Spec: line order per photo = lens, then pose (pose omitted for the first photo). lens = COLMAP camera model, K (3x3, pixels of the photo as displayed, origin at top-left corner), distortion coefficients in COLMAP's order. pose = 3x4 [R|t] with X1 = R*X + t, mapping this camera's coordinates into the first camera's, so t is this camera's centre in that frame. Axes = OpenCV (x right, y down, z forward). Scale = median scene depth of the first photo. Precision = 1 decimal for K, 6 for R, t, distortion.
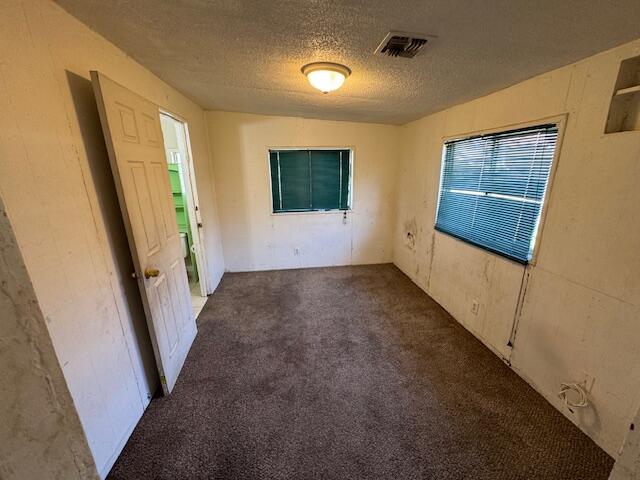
lens RADIAL K [[255.3, 0, 320.0], [0, 255.3, 240.0], [0, 0, 1]] dist [-0.001174, 0.000091]
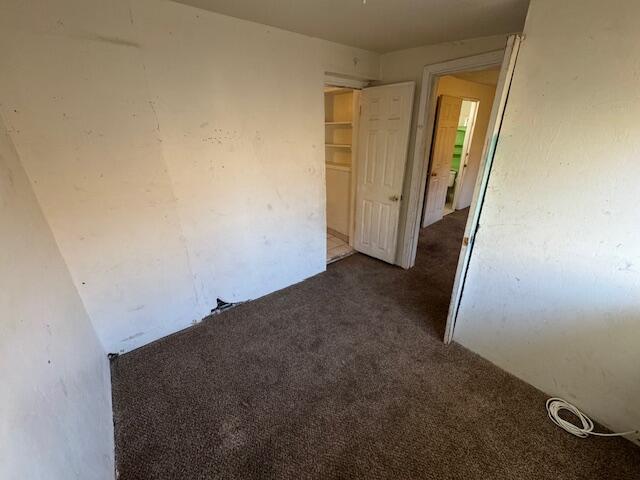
lens RADIAL K [[255.3, 0, 320.0], [0, 255.3, 240.0], [0, 0, 1]] dist [-0.001174, 0.000091]
pose [[0.528155, 0.329253, -0.782717, 0.538629], [-0.230118, 0.942772, 0.241303, 0.238429], [0.817373, 0.052672, 0.573696, -0.769949]]
